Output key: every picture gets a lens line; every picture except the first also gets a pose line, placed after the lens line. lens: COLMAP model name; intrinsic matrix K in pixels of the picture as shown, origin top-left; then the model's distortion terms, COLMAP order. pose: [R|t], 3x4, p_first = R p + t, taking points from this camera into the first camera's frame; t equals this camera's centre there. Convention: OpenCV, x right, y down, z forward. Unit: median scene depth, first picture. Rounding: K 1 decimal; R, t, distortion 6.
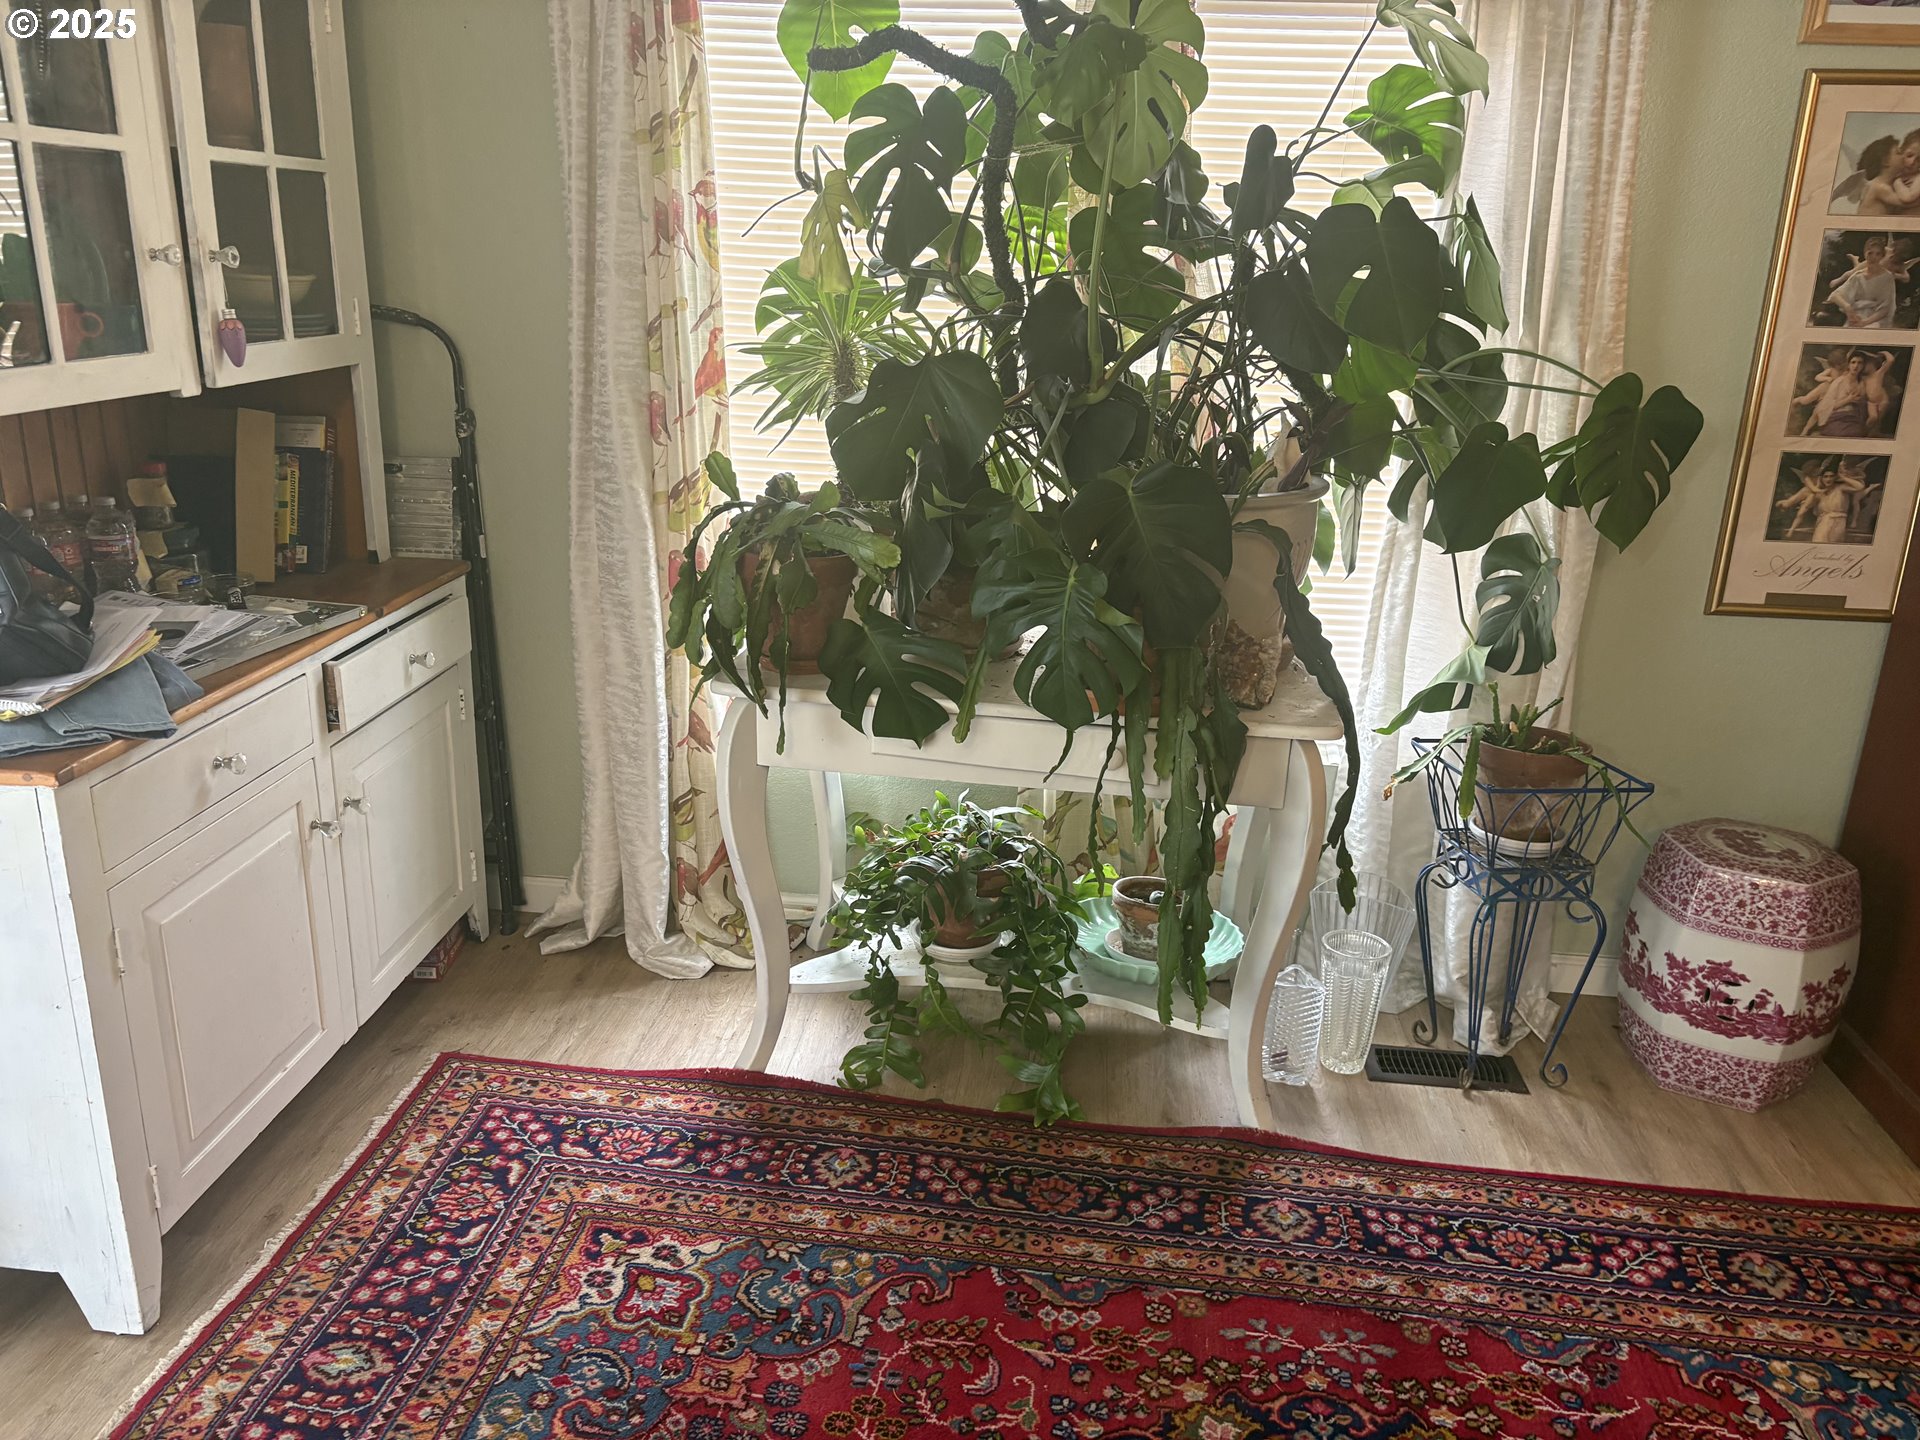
lens RADIAL K [[1524.9, 0, 960.0], [0, 1524.9, 720.0], [0, 0, 1]] dist [0.008710, 0.001523]
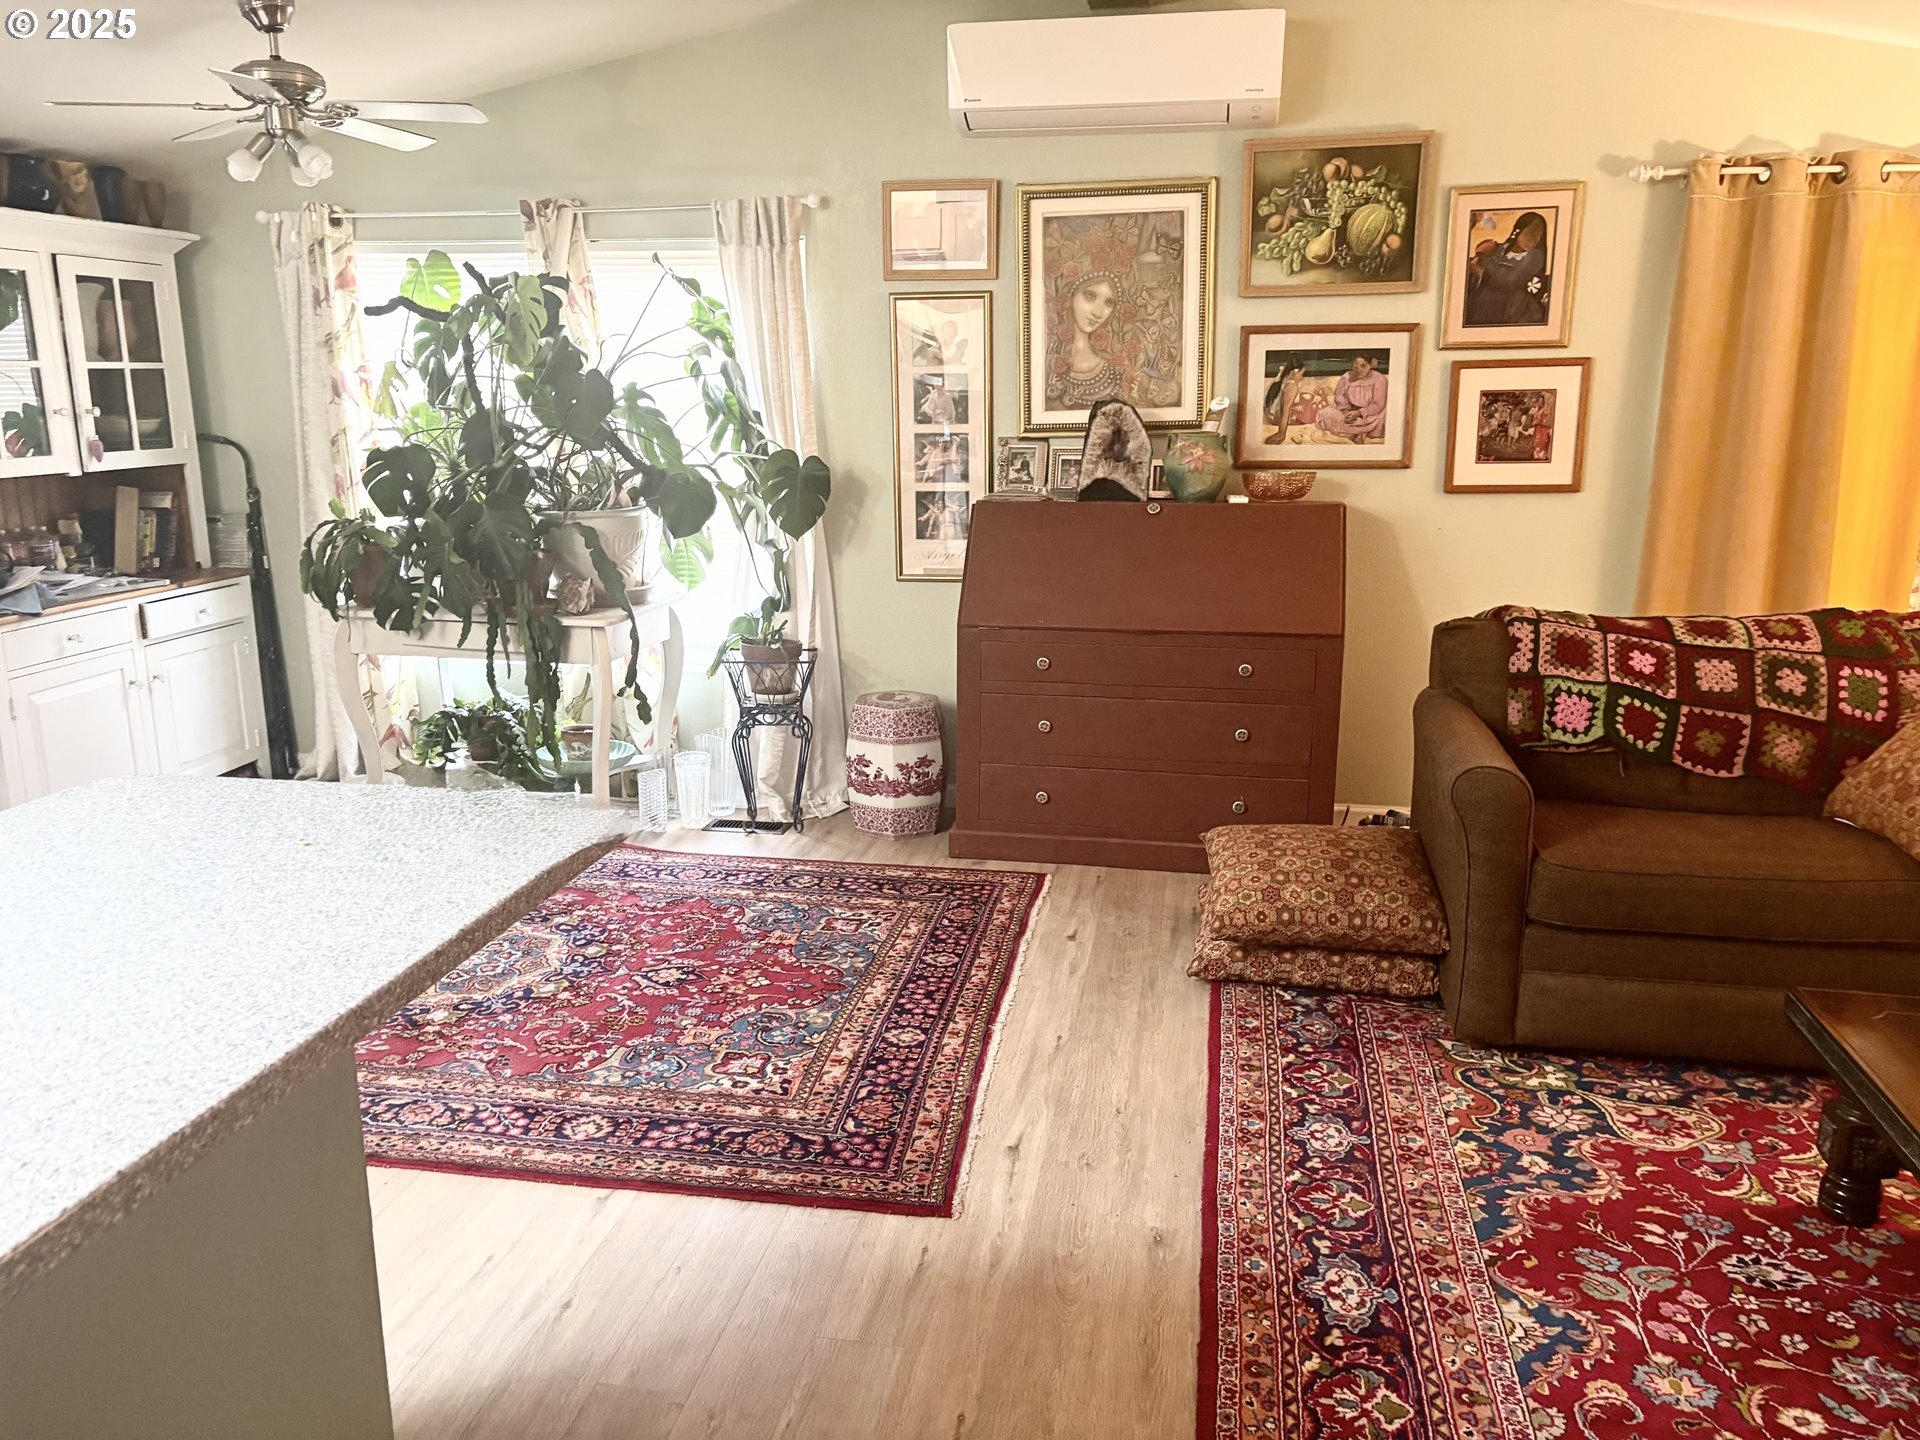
lens RADIAL K [[1454.1, 0, 960.0], [0, 1454.1, 720.0], [0, 0, 1]] dist [0.054377, -0.113703]
pose [[0.997596, -0.014330, -0.067802, 0.761697], [0.009063, 0.996962, -0.077366, 0.262415], [0.068704, 0.076565, 0.994695, -0.810517]]
